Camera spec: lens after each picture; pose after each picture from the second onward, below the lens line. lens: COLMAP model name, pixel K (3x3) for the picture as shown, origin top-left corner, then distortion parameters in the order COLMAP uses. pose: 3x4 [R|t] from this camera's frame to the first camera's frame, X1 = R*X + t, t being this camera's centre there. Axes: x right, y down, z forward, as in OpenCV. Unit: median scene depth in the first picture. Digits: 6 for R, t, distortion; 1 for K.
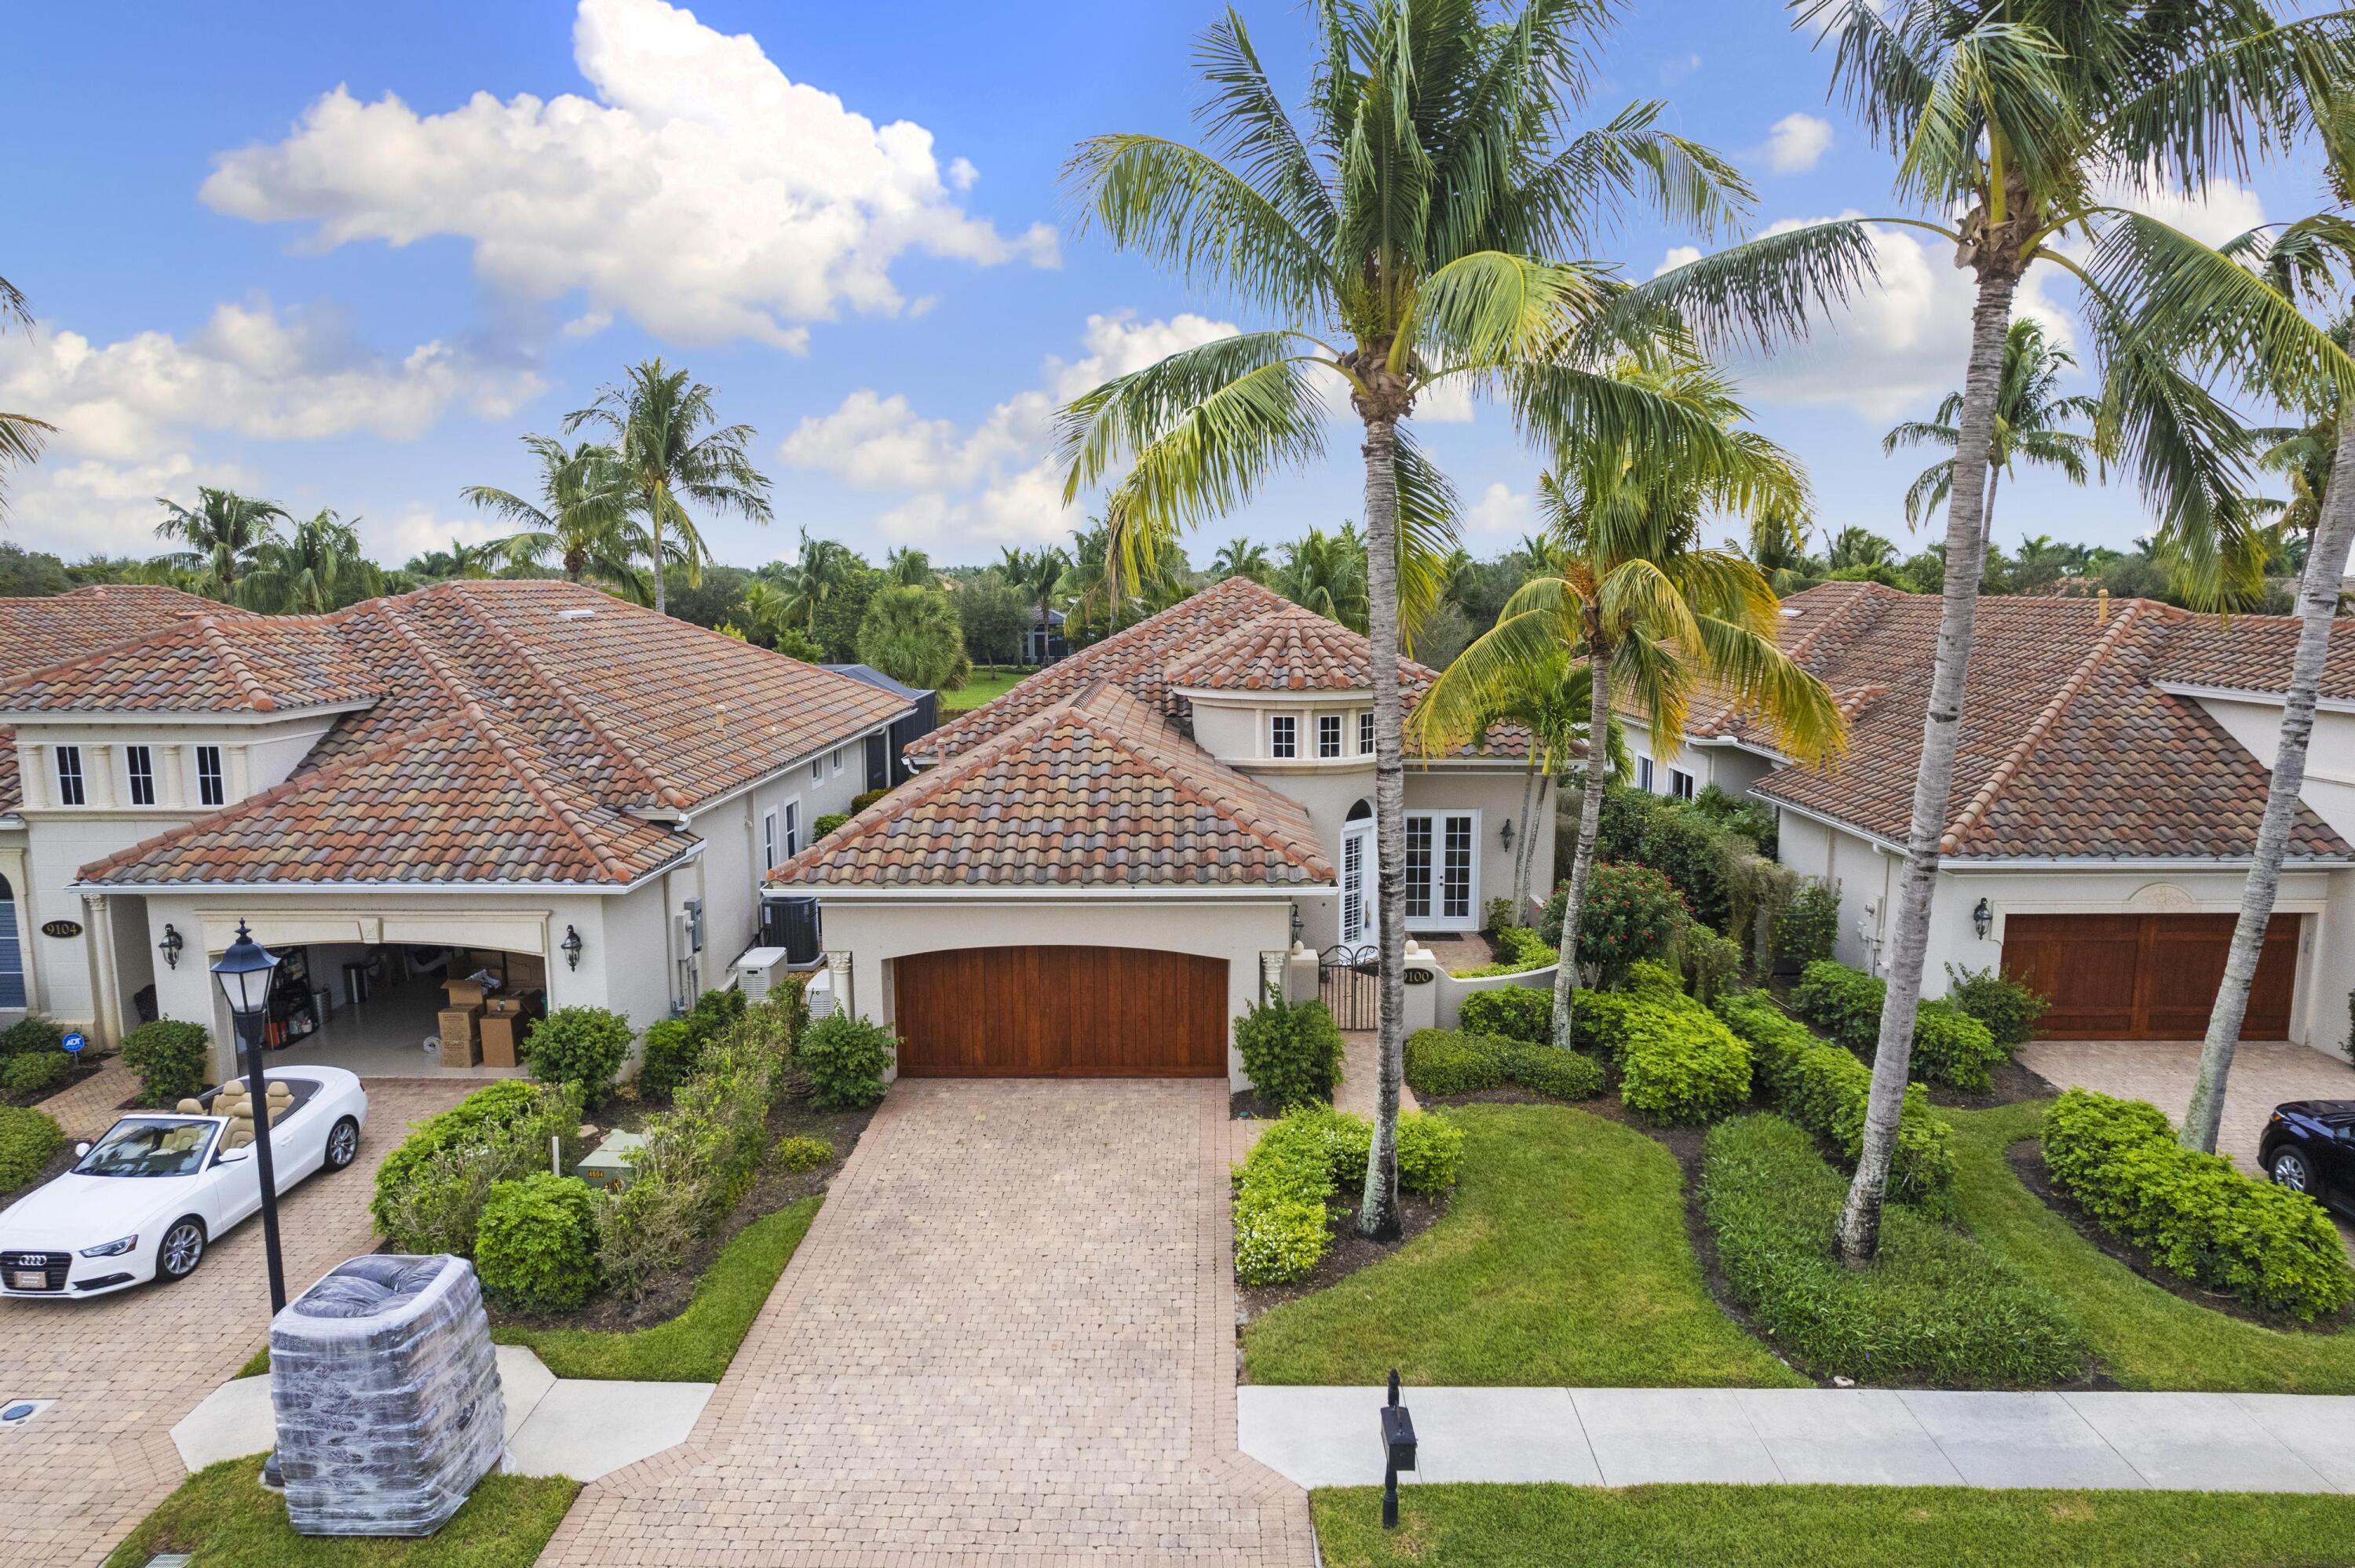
lens RADIAL K [[1496.0, 0, 1185.7], [0, 1496.0, 832.7], [0, 0, 1]] dist [-0.081395, 0.069768]
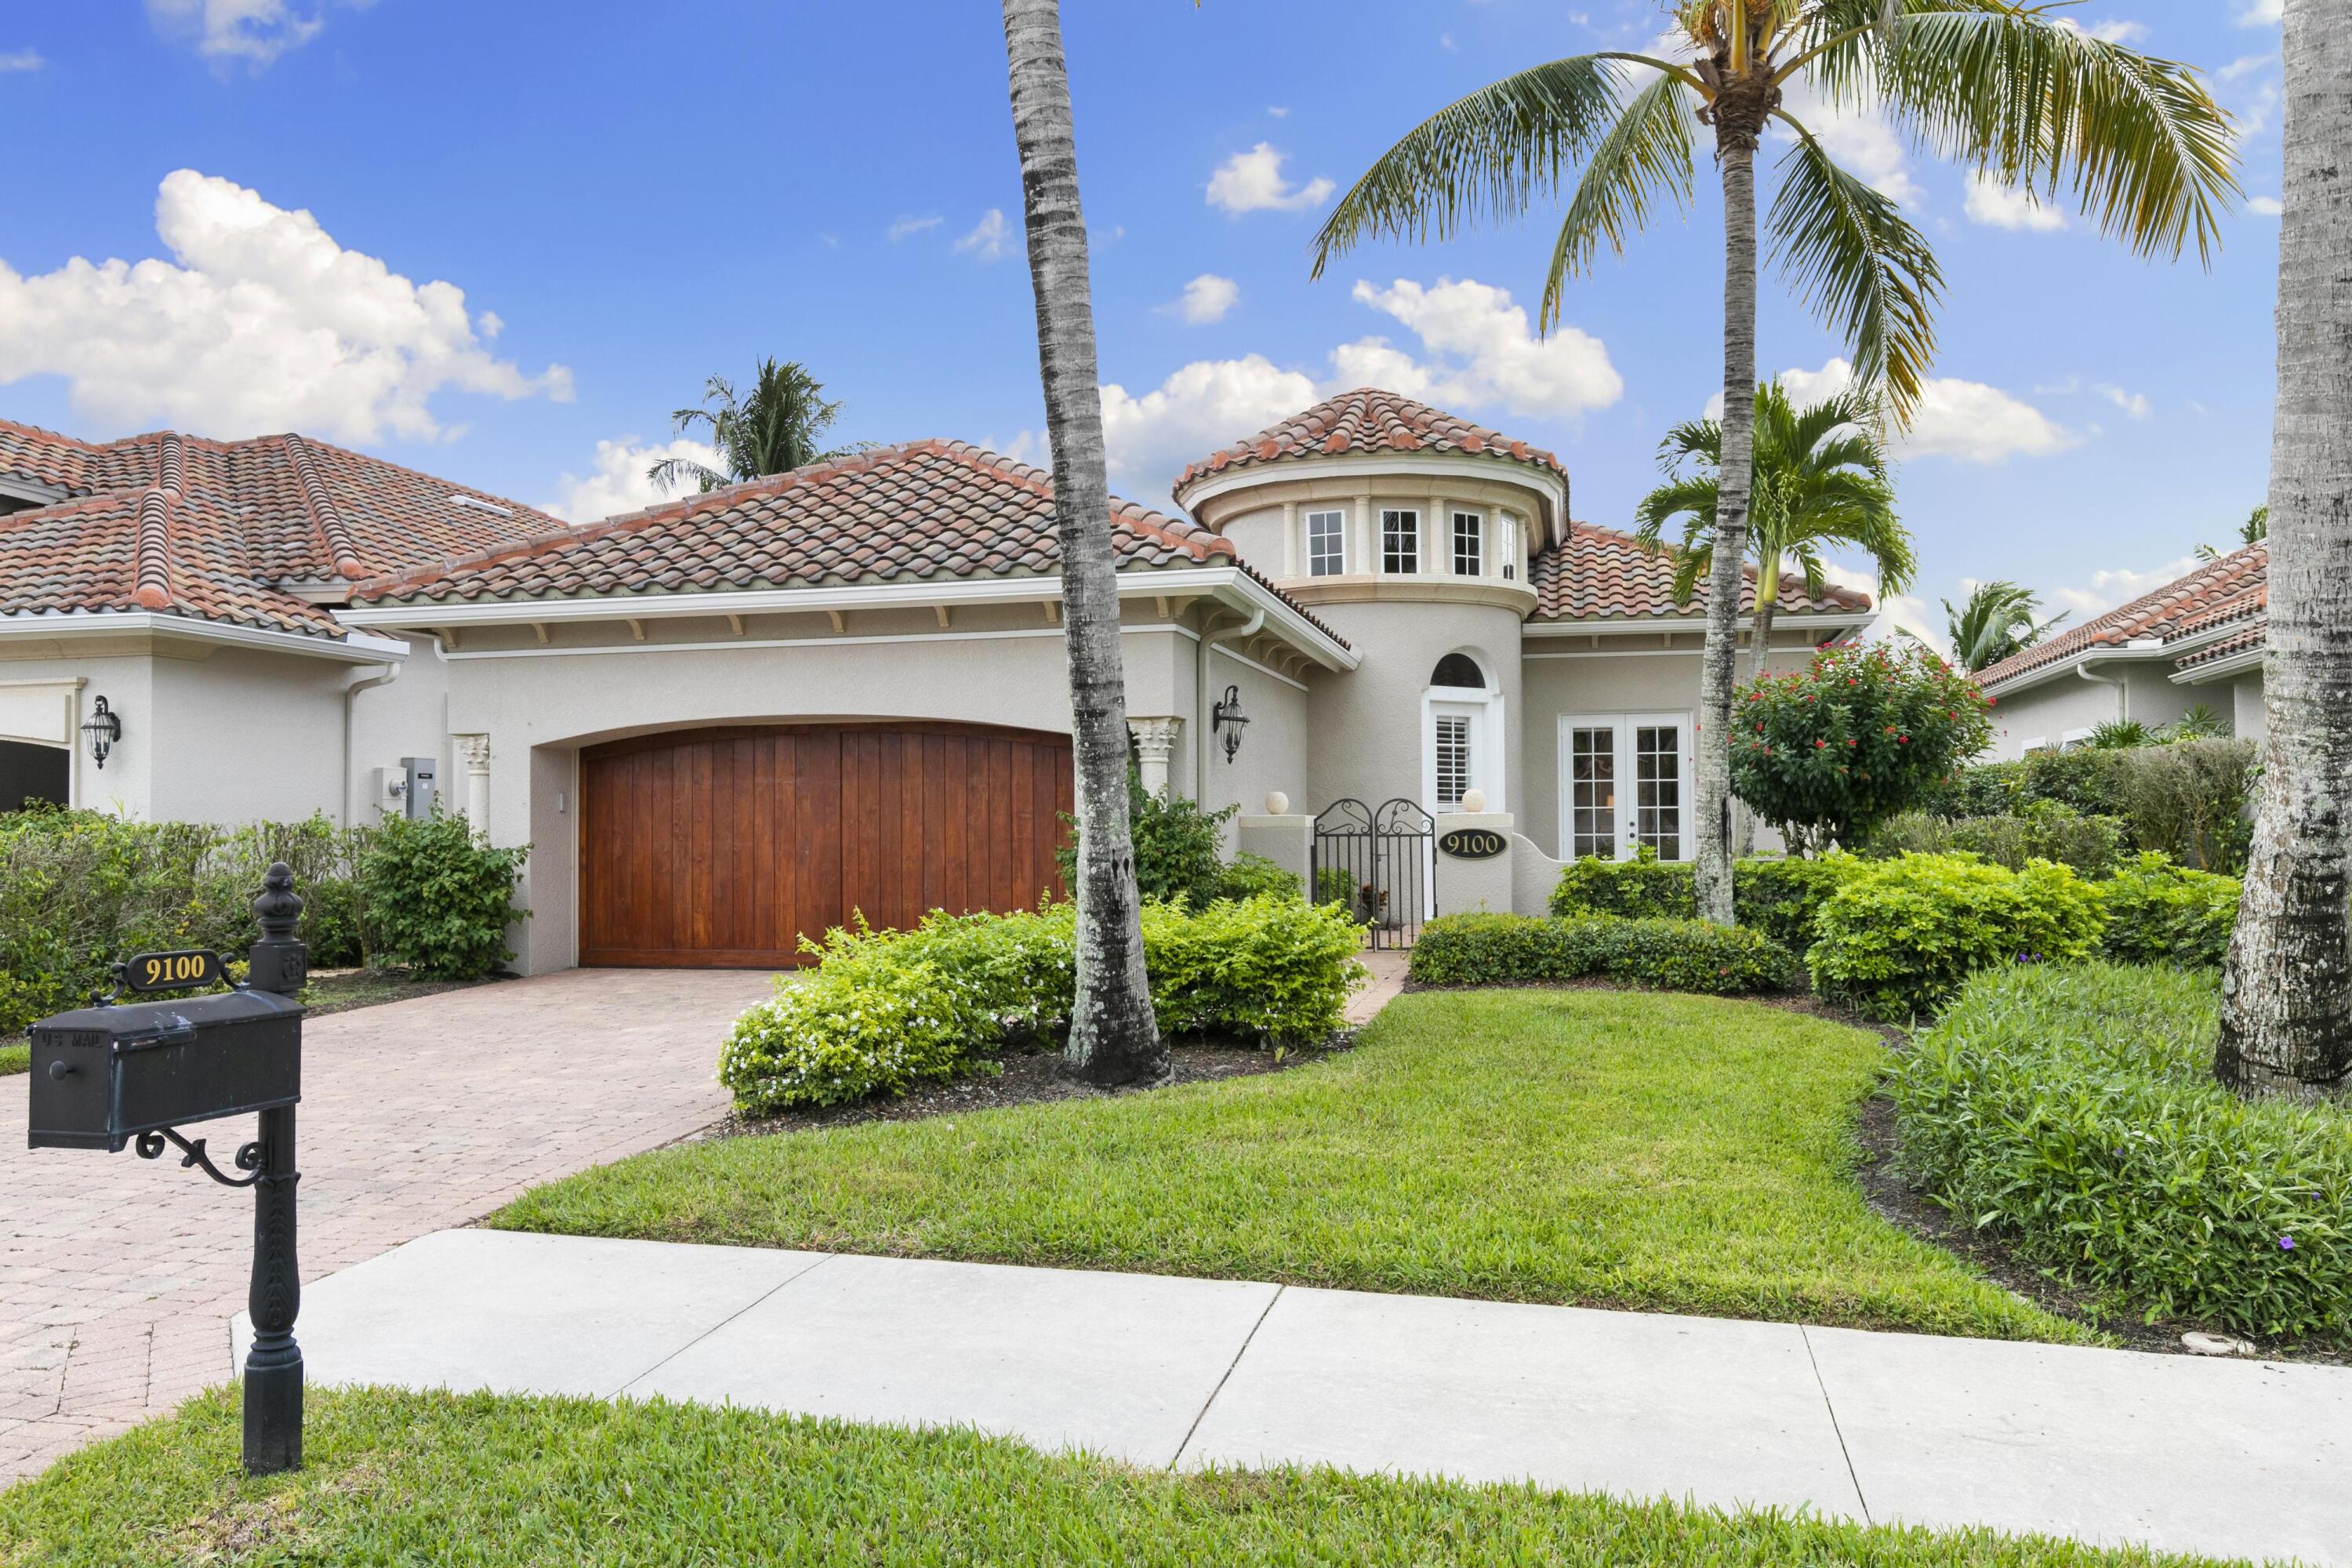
lens RADIAL K [[1687.2, 0, 1174.8], [0, 1687.2, 813.2], [0, 0, 1]] dist [-0.003049, 0.000629]
pose [[0.973427, -0.005354, -0.228936, 0.213855], [-0.034452, 0.984924, -0.169522, 0.222472], [0.226392, 0.172905, 0.958567, 0.400936]]
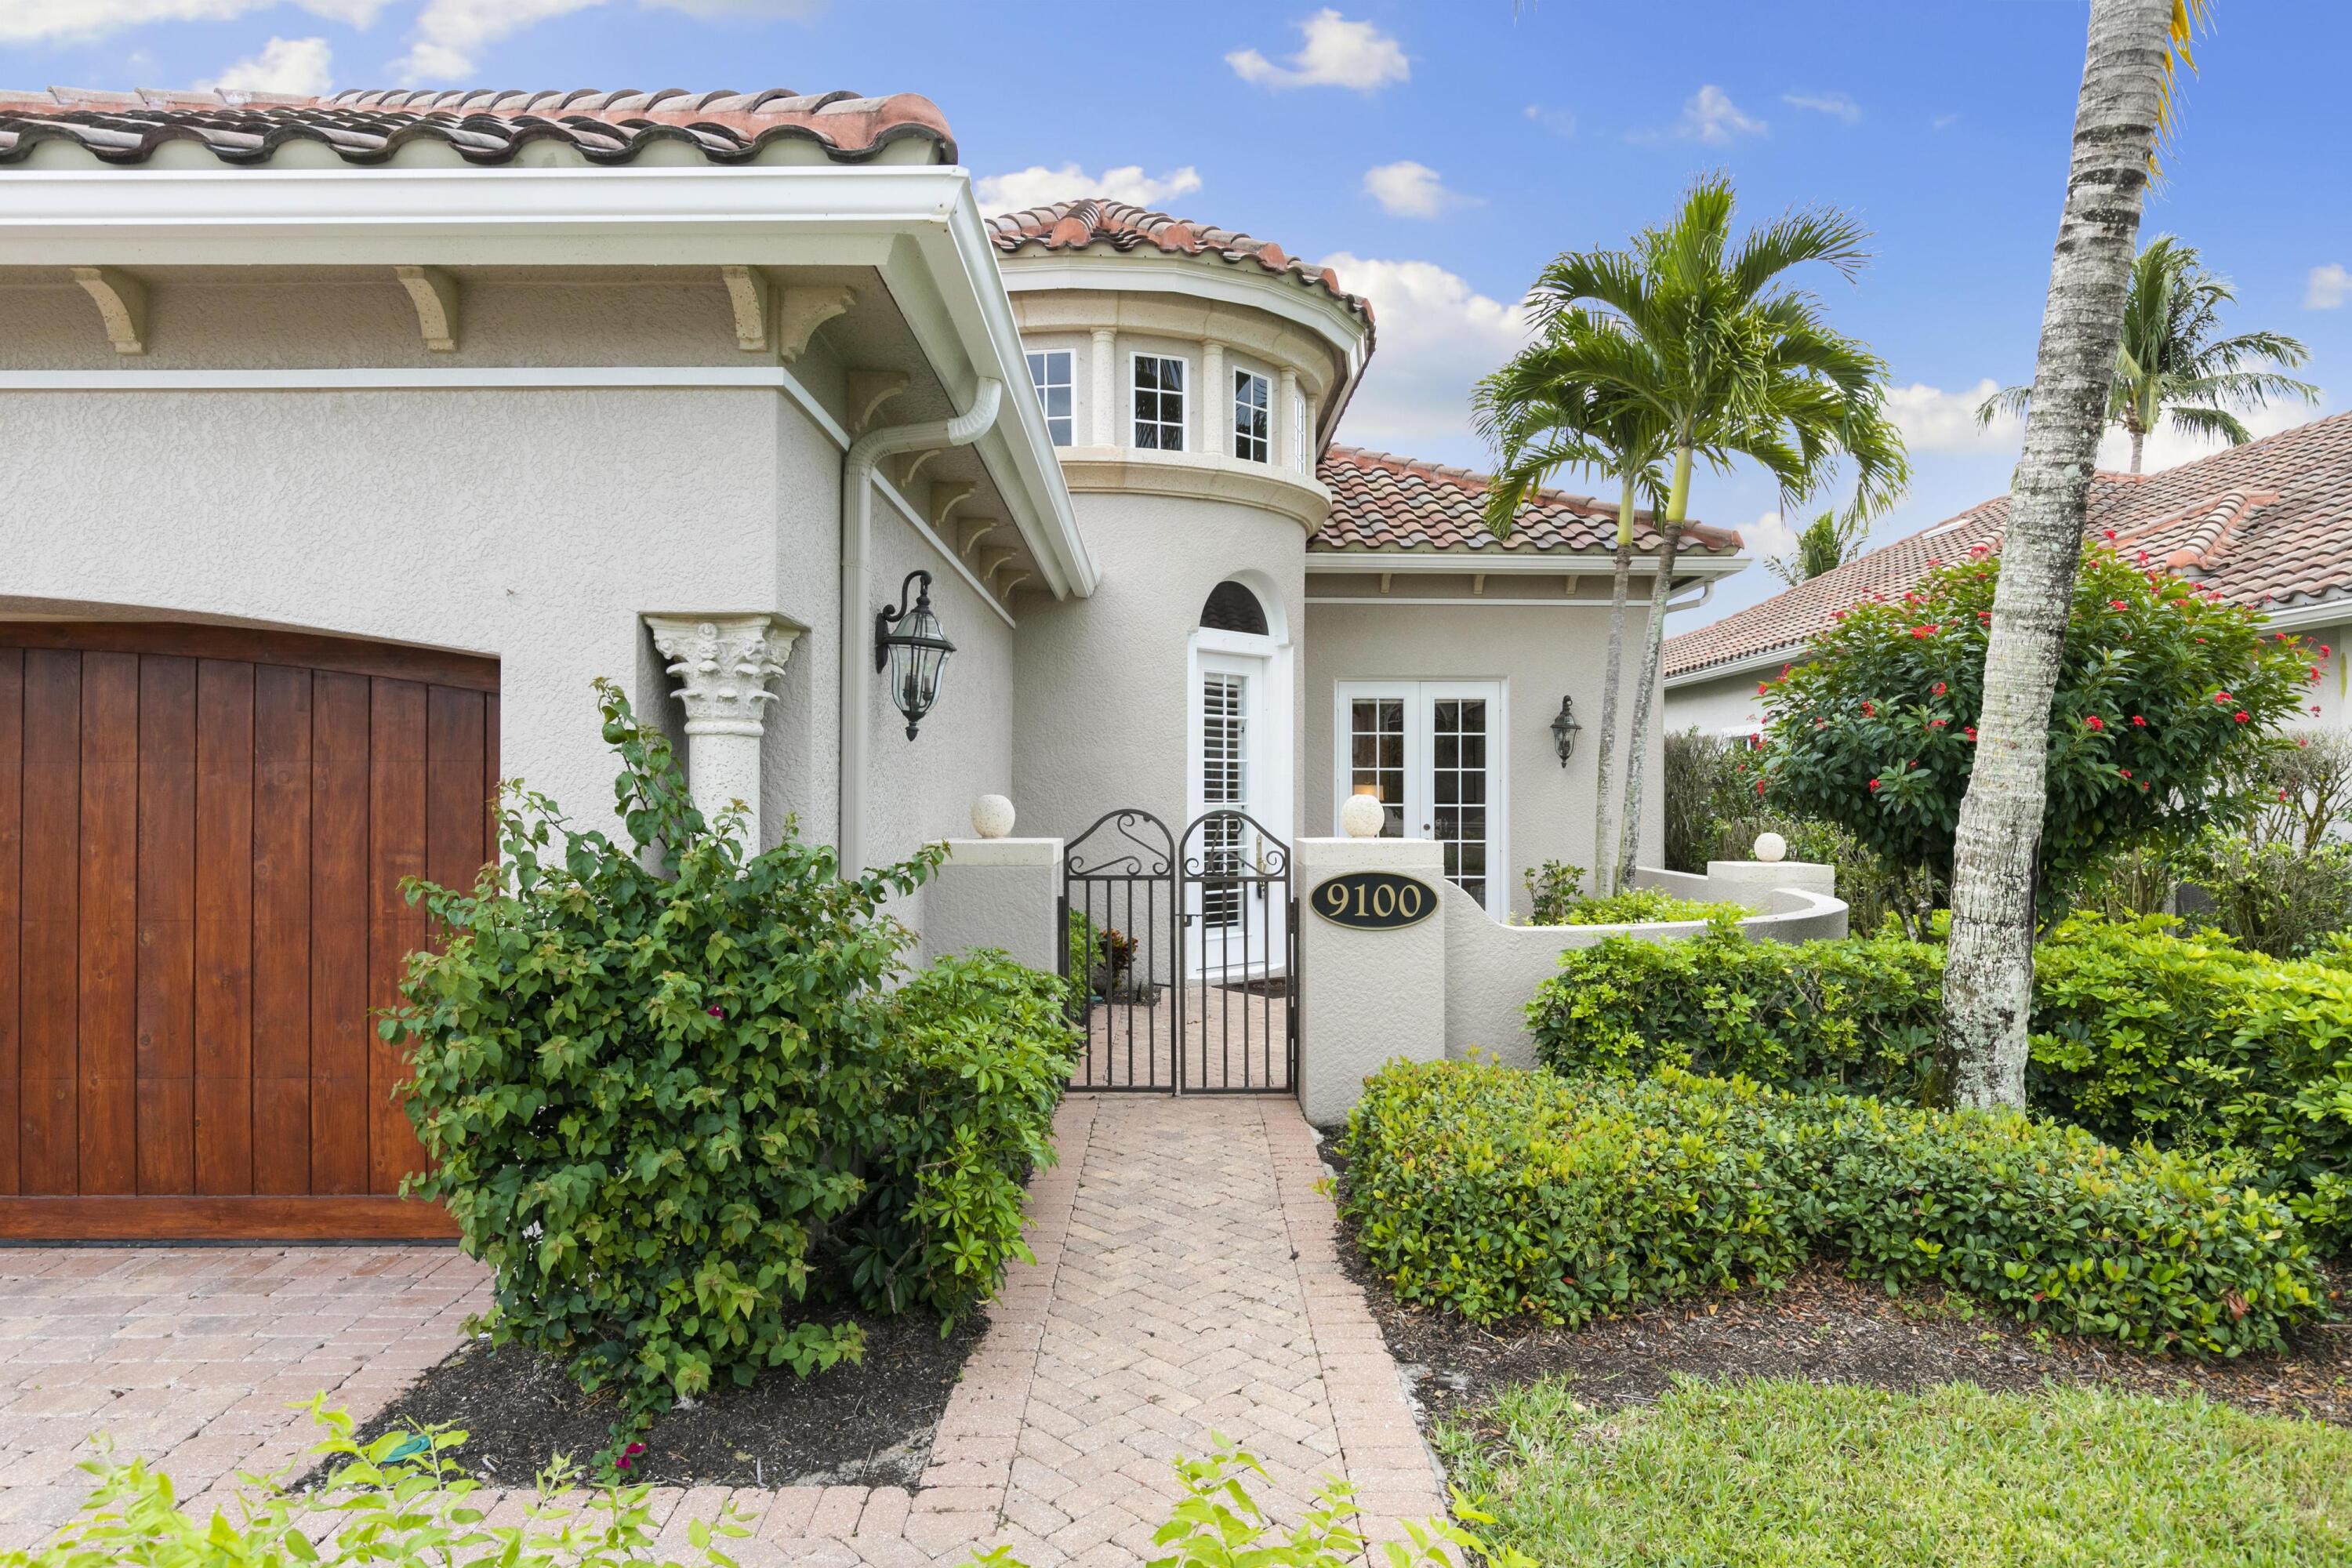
lens RADIAL K [[1427.4, 0, 1176.0], [0, 1427.4, 784.0], [0, 0, 1]] dist [0.002498, -0.000573]
pose [[0.999853, 0.005498, 0.016258, 0.122390], [-0.002634, 0.985238, -0.171168, 0.137793], [-0.016959, 0.171100, 0.985108, 0.804250]]
